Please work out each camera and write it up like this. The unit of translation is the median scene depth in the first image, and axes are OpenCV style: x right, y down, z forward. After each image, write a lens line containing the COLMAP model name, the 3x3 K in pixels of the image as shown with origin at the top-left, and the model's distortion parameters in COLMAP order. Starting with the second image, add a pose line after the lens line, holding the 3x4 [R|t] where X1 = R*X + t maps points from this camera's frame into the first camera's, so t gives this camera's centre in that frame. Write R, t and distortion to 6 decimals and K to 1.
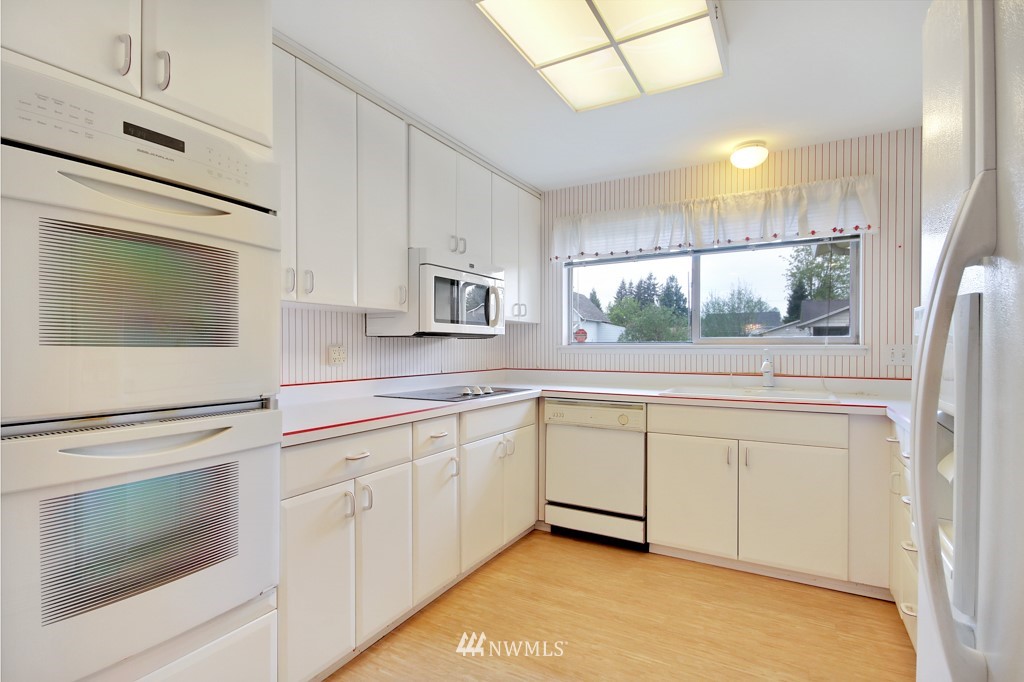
lens RADIAL K [[495.7, 0, 509.7], [0, 495.7, 351.2], [0, 0, 1]] dist [-0.000560, -0.002114]
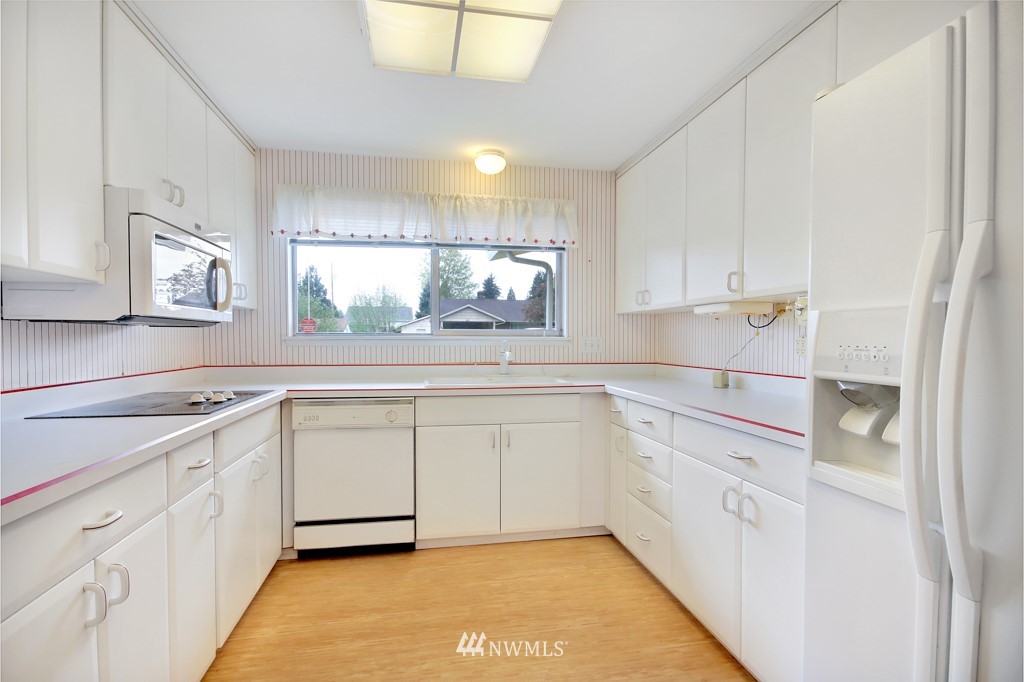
lens RADIAL K [[495.7, 0, 509.7], [0, 495.7, 351.2], [0, 0, 1]] dist [-0.000560, -0.002114]
pose [[0.758310, -0.015433, 0.651711, -0.201164], [0.004821, 0.999825, 0.018067, -0.000073], [-0.651876, -0.010558, 0.758252, 0.143412]]
